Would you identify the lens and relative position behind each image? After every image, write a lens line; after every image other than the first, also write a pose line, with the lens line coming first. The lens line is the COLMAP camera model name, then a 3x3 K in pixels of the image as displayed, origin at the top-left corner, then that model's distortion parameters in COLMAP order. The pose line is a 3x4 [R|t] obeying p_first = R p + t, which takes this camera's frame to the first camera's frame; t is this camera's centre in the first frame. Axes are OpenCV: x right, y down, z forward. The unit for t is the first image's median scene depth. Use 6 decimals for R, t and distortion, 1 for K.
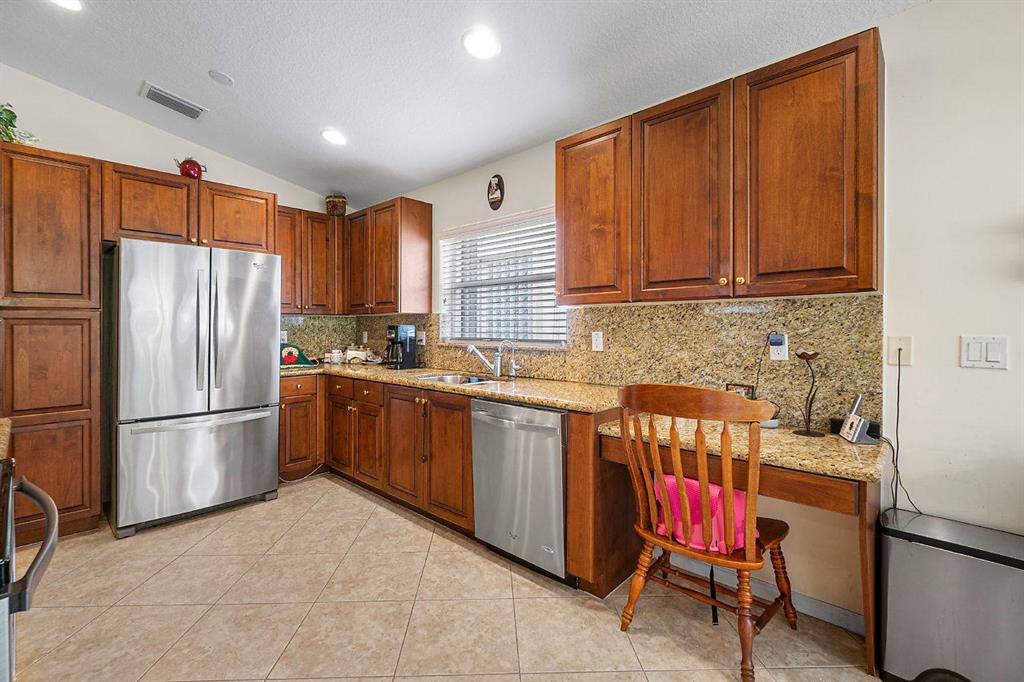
lens RADIAL K [[447.1, 0, 499.6], [0, 447.1, 326.7], [0, 0, 1]] dist [0.000671, -0.001730]
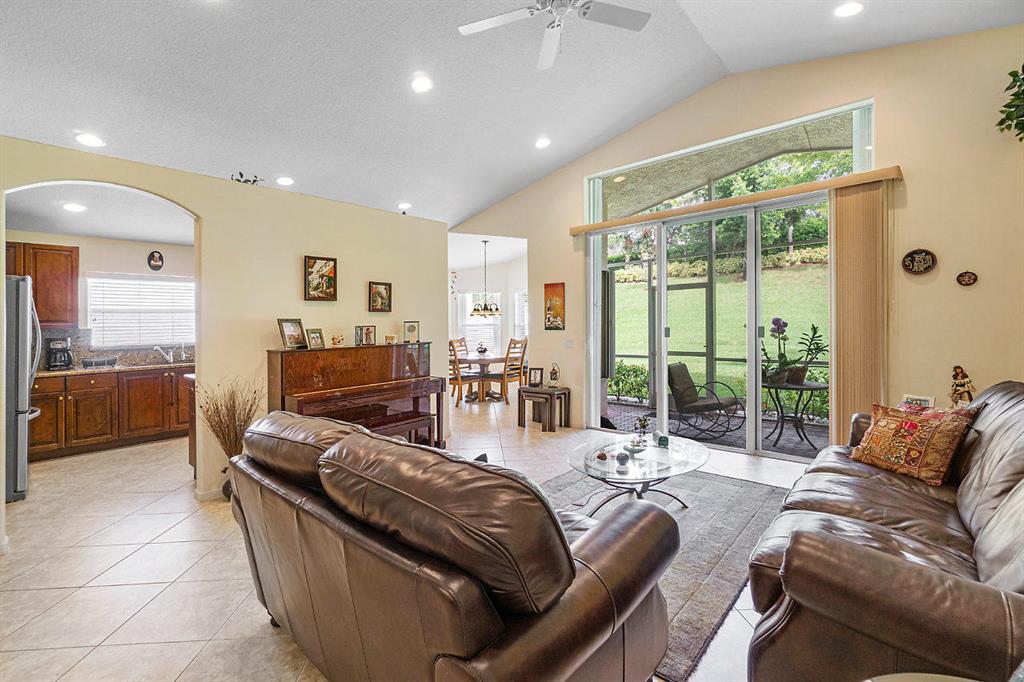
lens RADIAL K [[447.1, 0, 527.3], [0, 447.1, 316.5], [0, 0, 1]] dist [0.000671, -0.001730]
pose [[-0.035833, 0.014870, 0.999247, -2.216559], [0.020274, 0.999694, -0.014149, -0.027515], [-0.999152, 0.019752, -0.036124, -0.497920]]
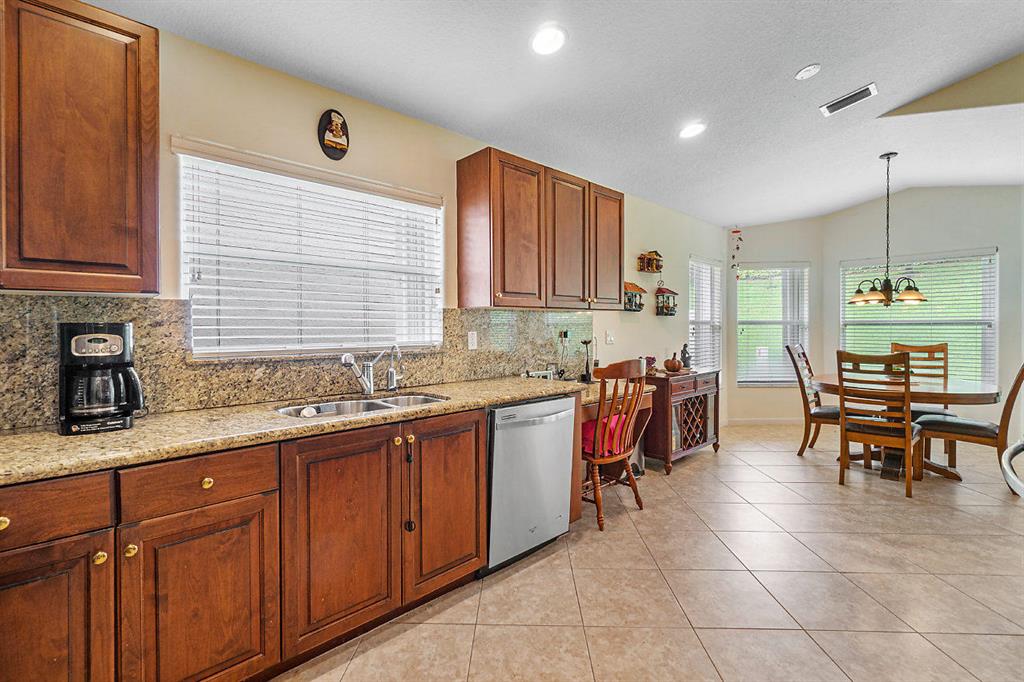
lens RADIAL K [[447.1, 0, 510.6], [0, 447.1, 331.5], [0, 0, 1]] dist [0.000671, -0.001730]
pose [[0.063492, -0.007684, 0.997953, -0.830864], [0.001760, 0.999970, 0.007587, 0.002916], [-0.997981, 0.001275, 0.063504, 0.819868]]
